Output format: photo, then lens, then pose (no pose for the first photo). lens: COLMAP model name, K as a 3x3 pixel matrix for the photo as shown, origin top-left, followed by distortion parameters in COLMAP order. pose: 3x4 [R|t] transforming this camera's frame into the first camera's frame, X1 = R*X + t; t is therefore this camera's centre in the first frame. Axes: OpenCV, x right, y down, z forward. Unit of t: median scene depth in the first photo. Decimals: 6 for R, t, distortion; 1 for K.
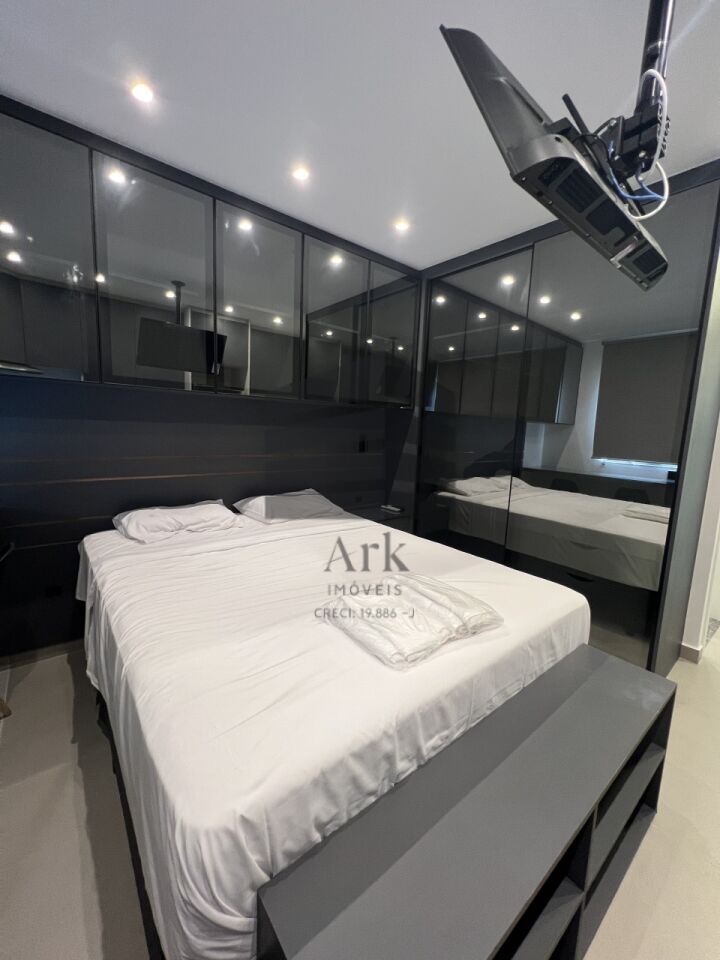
lens RADIAL K [[382.3, 0, 359.9], [0, 382.3, 475.8], [0, 0, 1]] dist [-0.002670, -0.000164]
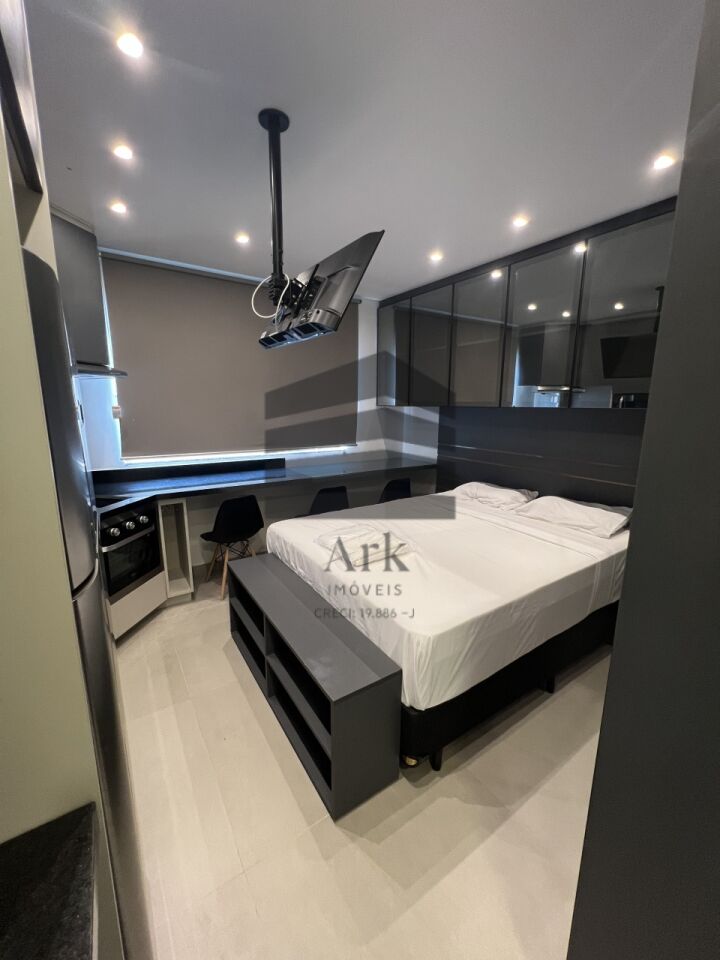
lens RADIAL K [[382.3, 0, 365.5], [0, 382.3, 481.4], [0, 0, 1]] dist [-0.002670, -0.000164]
pose [[-0.082349, 0.147017, -0.985700, 0.926897], [-0.148387, 0.976226, 0.158000, -0.081426], [0.985495, 0.159276, -0.058576, 0.639818]]
